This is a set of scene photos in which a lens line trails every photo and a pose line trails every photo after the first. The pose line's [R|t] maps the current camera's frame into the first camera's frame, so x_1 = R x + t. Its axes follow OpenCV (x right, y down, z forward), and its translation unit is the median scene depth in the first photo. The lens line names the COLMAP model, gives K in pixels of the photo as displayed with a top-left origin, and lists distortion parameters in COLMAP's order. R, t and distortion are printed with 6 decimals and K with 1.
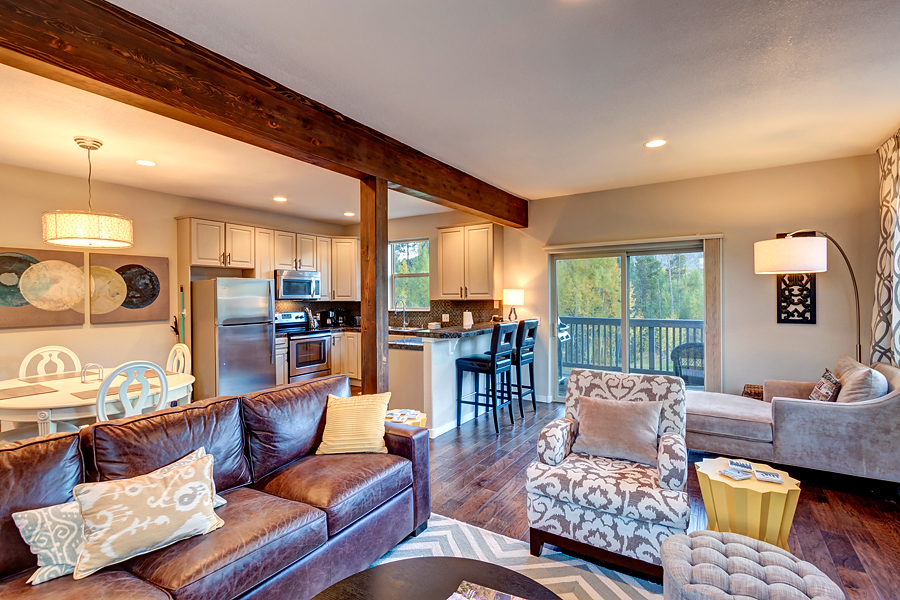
lens RADIAL K [[422.6, 0, 452.7], [0, 422.6, 300.4], [0, 0, 1]] dist [-0.001196, 0.000009]
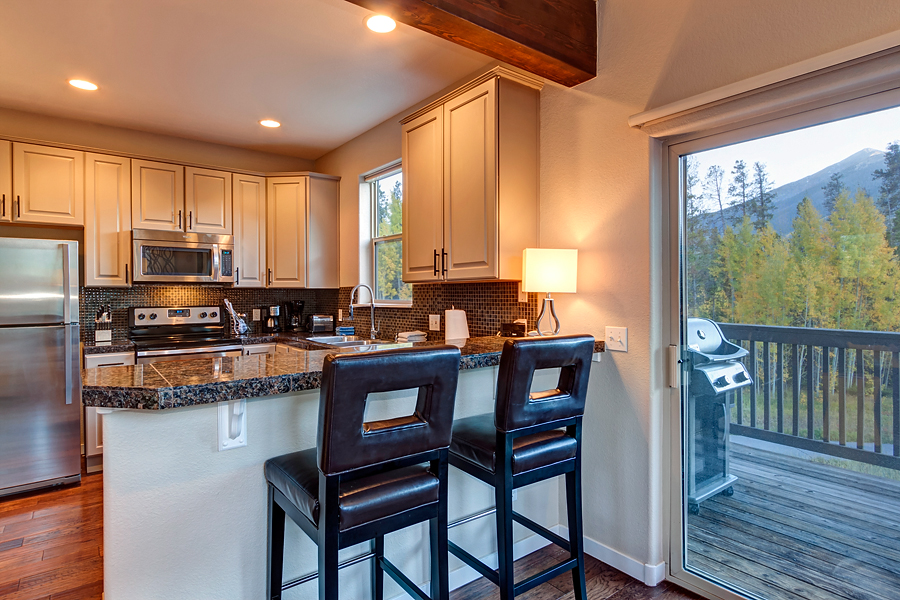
lens RADIAL K [[481.7, 0, 447.2], [0, 481.7, 297.2], [0, 0, 1]] dist [0.016554, -0.001407]
pose [[0.936429, 0.005573, -0.350814, 0.180667], [-0.005468, 0.999984, 0.001291, 0.013043], [0.350815, 0.000709, 0.936444, 0.502510]]
